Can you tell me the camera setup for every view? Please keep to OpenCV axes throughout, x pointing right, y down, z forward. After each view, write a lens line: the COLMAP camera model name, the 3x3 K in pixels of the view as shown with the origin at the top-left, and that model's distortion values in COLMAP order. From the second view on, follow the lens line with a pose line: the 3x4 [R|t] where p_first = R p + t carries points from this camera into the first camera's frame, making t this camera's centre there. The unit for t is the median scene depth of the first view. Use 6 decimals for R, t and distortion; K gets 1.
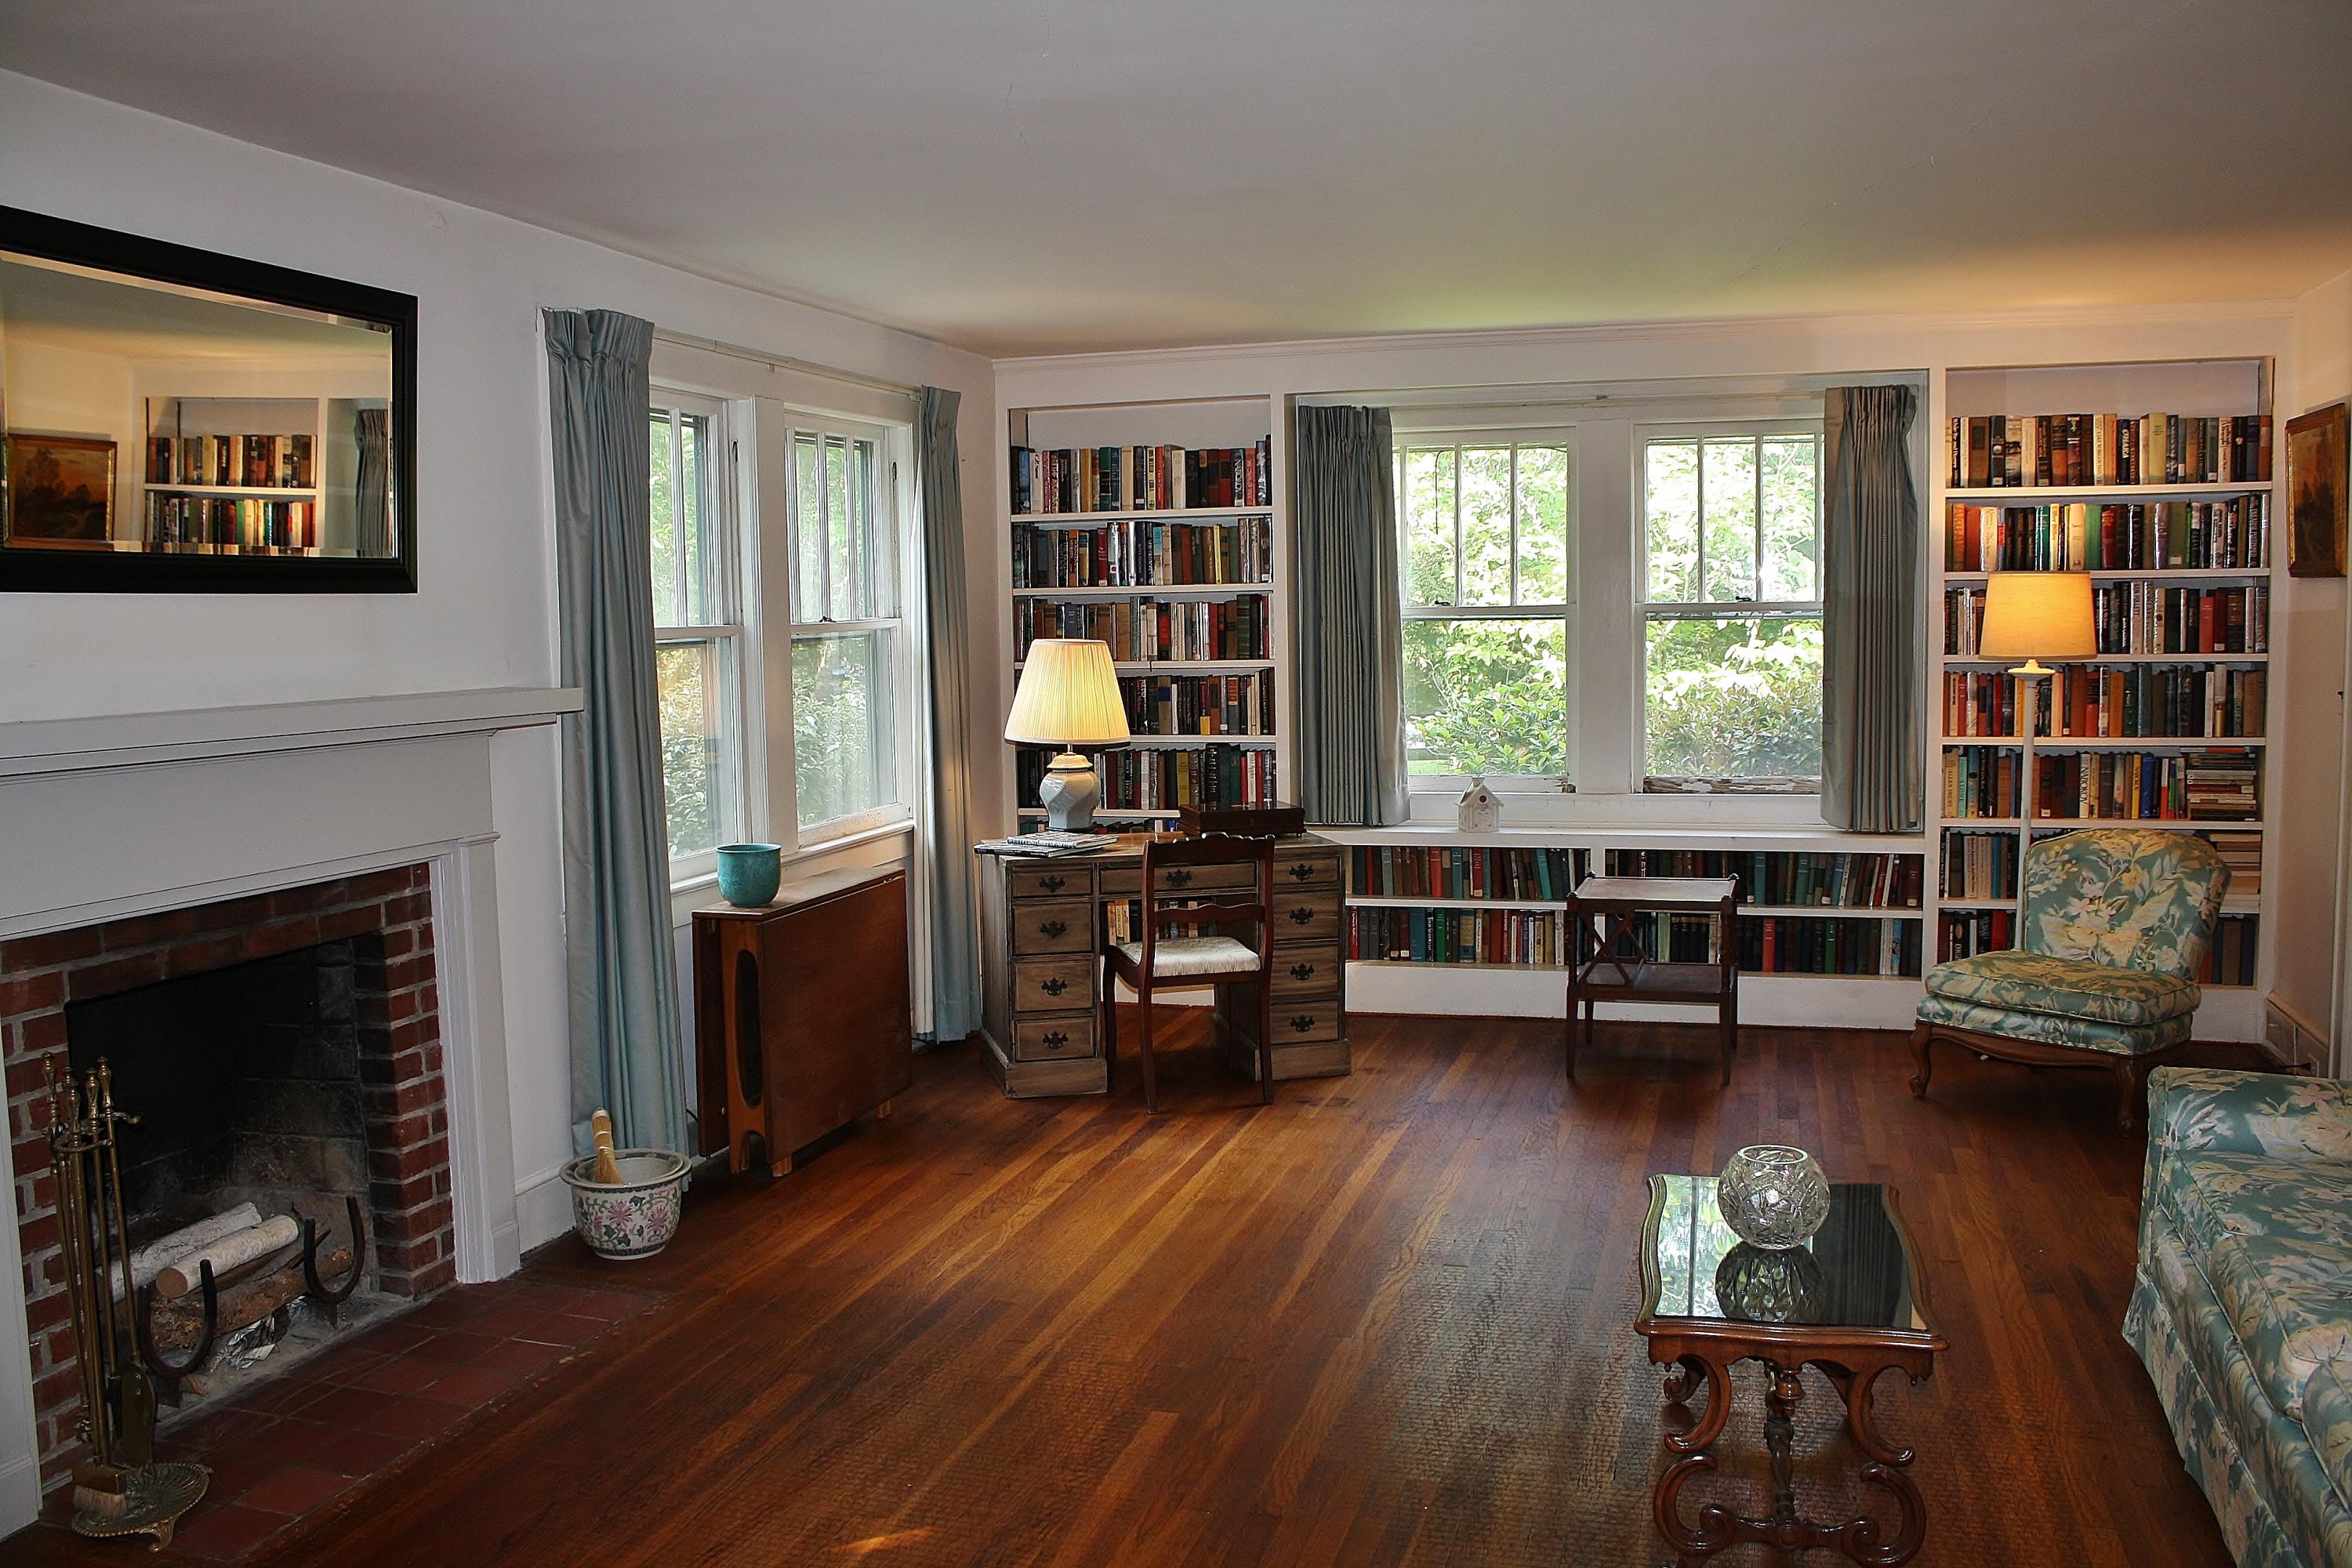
lens RADIAL K [[2083.8, 0, 1176.0], [0, 2083.8, 784.0], [0, 0, 1]] dist [-0.011516, 0.000286]
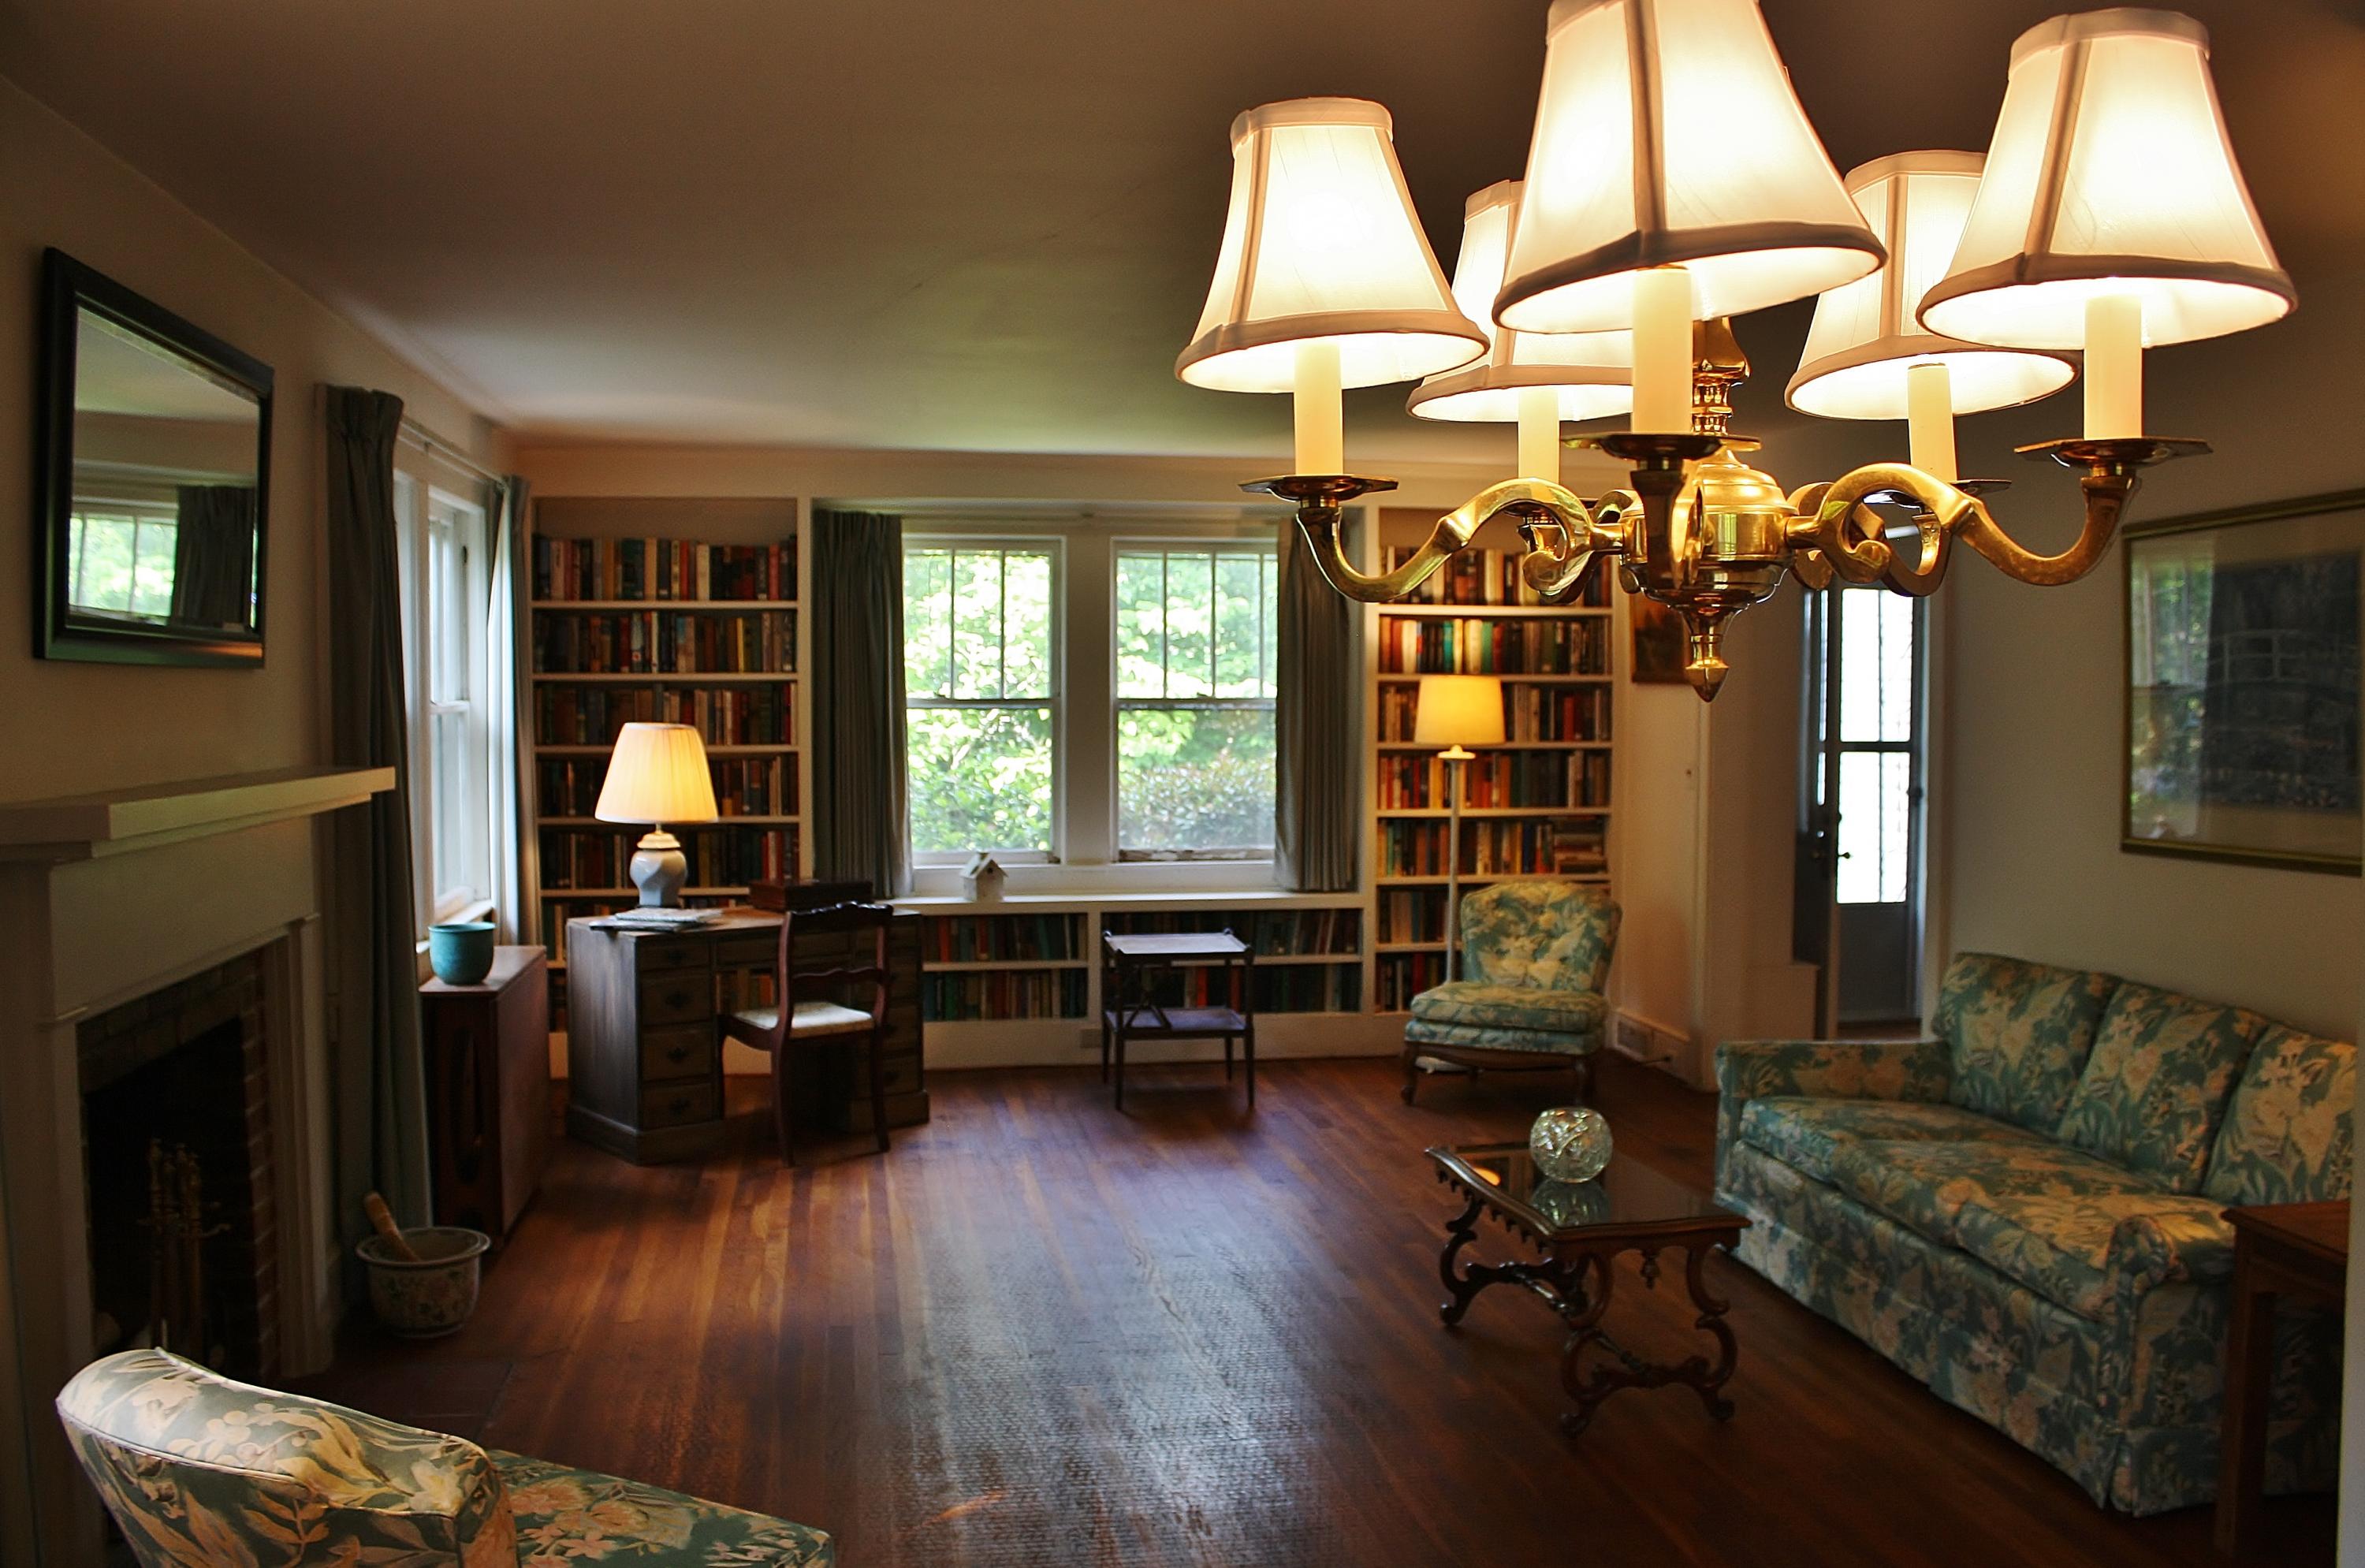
lens RADIAL K [[2046.6, 0, 1169.9], [0, 2046.6, 814.7], [0, 0, 1]] dist [-0.003781, 0.002374]
pose [[0.912800, -0.010181, 0.408281, -0.233552], [0.022087, 0.999457, -0.024459, 0.006899], [-0.407810, 0.031344, 0.912529, -0.037725]]
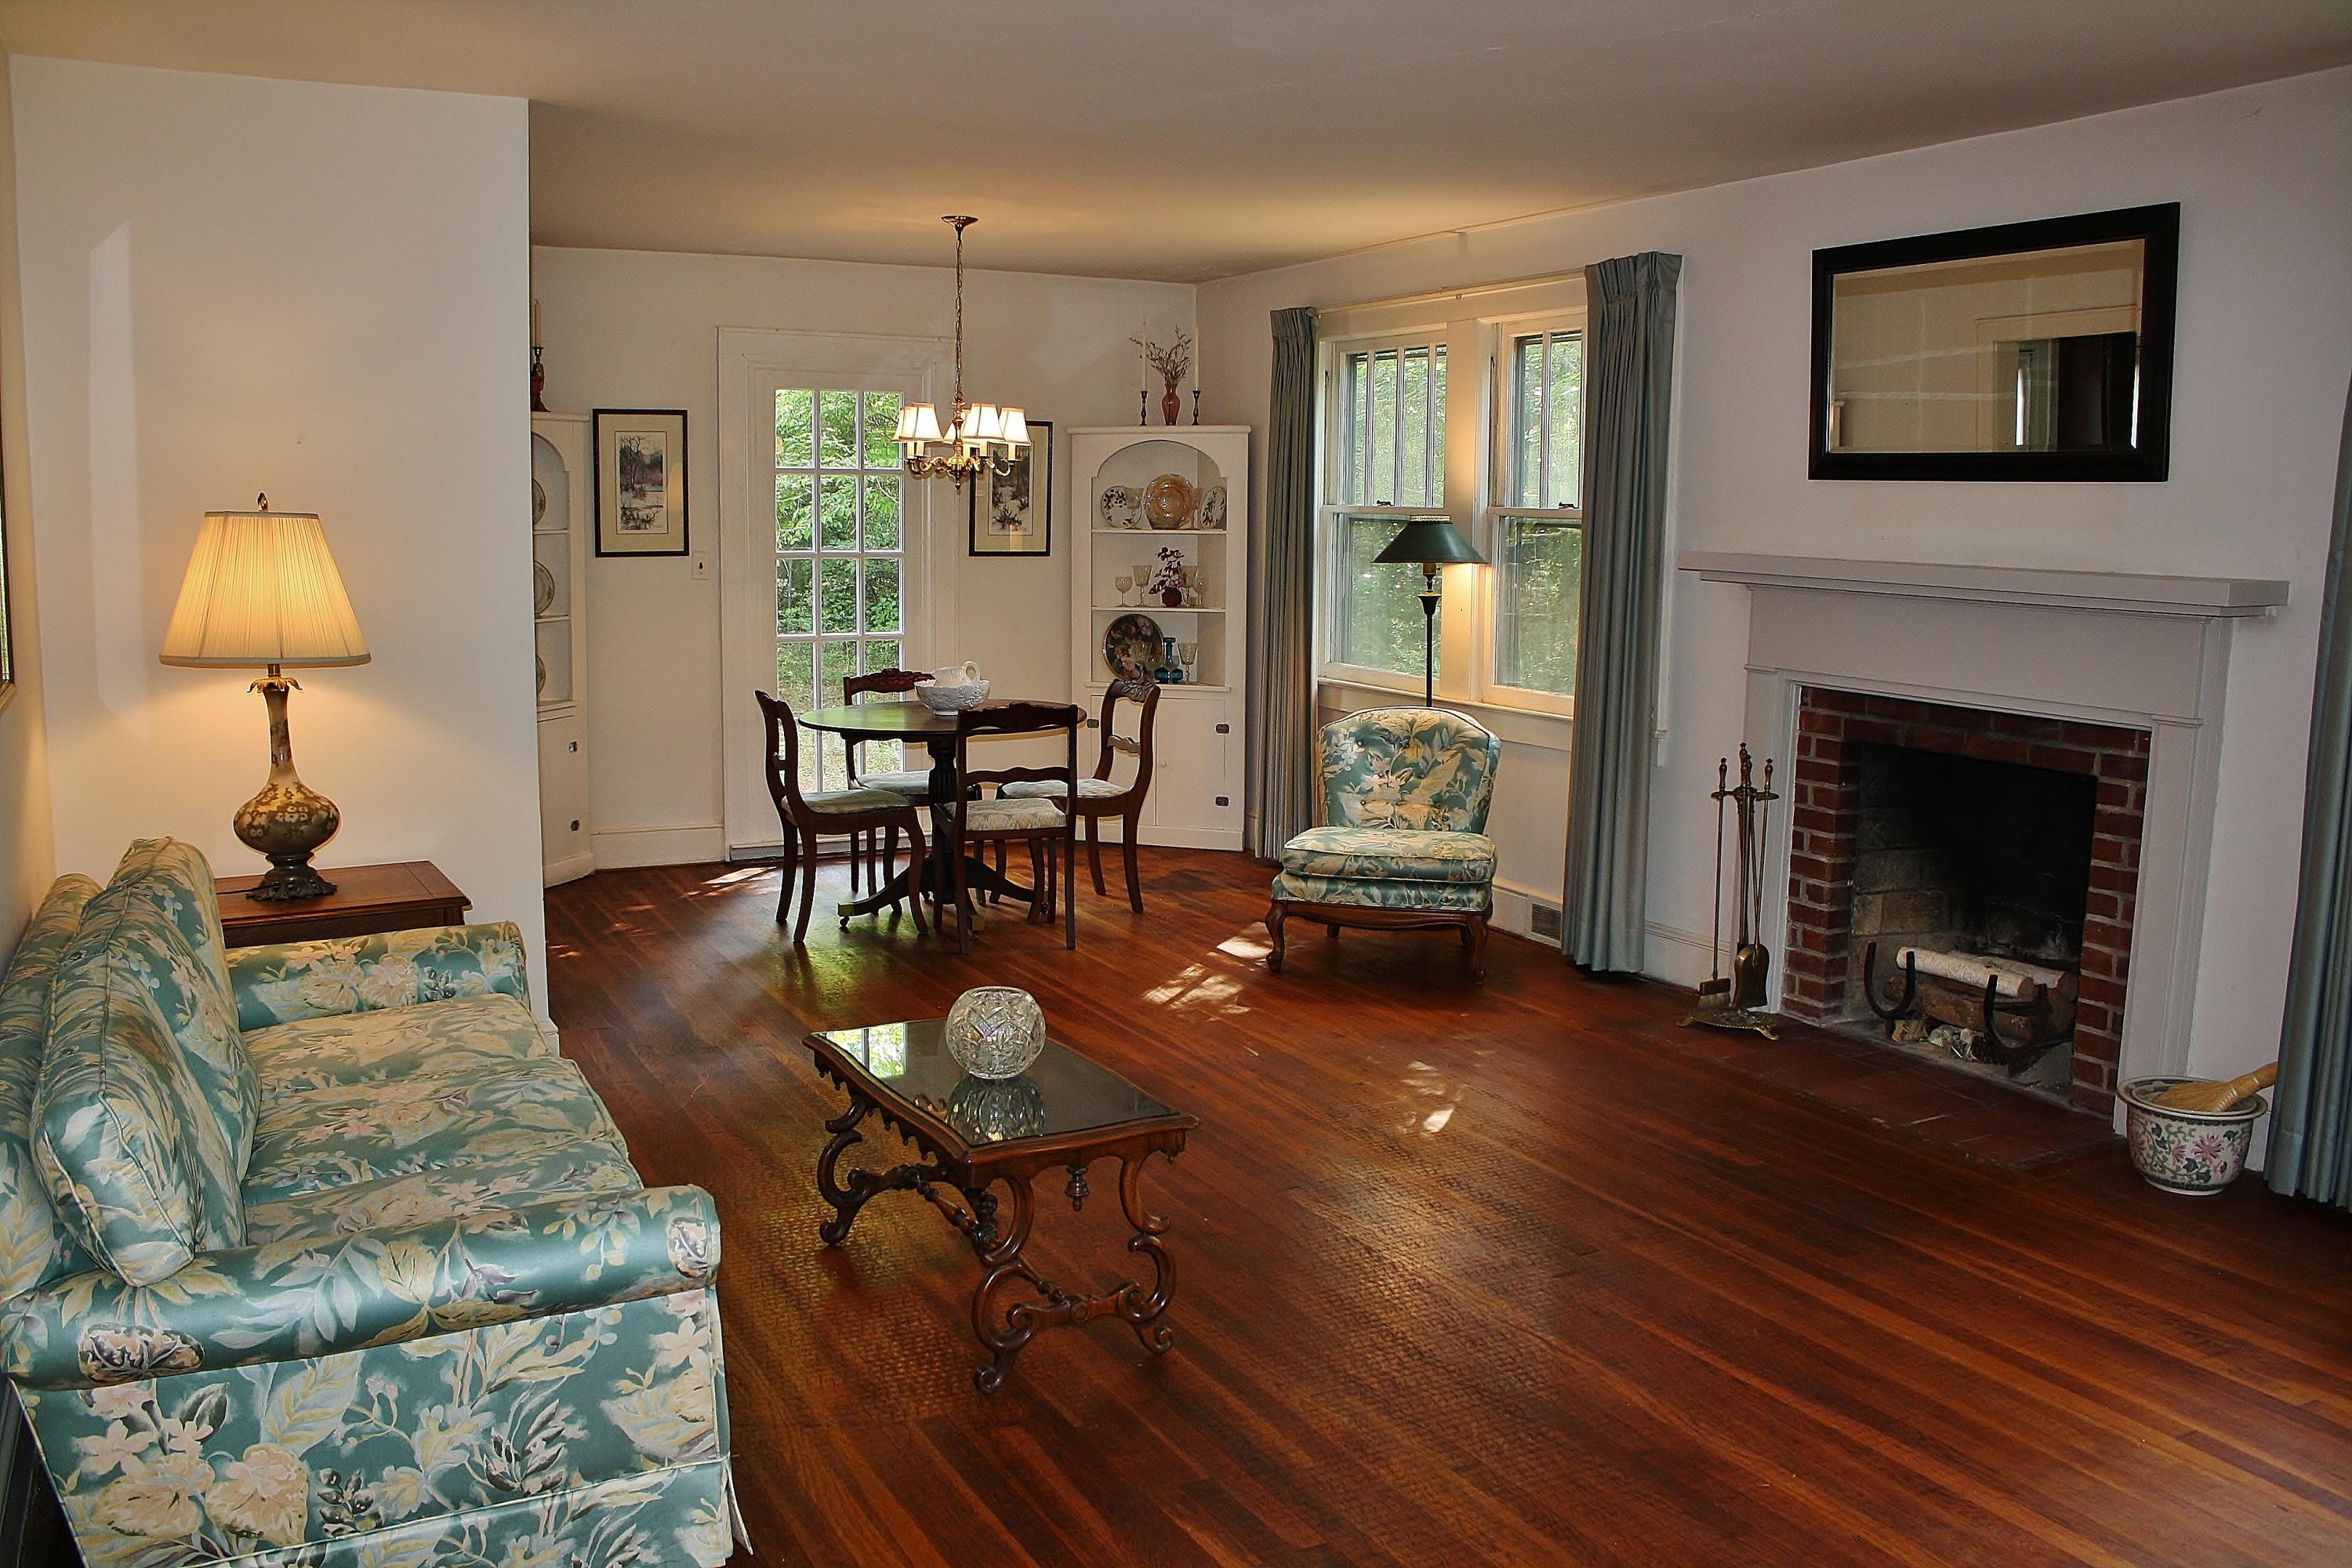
lens RADIAL K [[2035.4, 0, 1163.5], [0, 2035.4, 814.5], [0, 0, 1]] dist [-0.003781, 0.002374]
pose [[-0.727814, 0.102562, -0.678062, 0.474745], [-0.071550, 0.972000, 0.223822, -0.077897], [0.682032, 0.211416, -0.700097, 0.901667]]
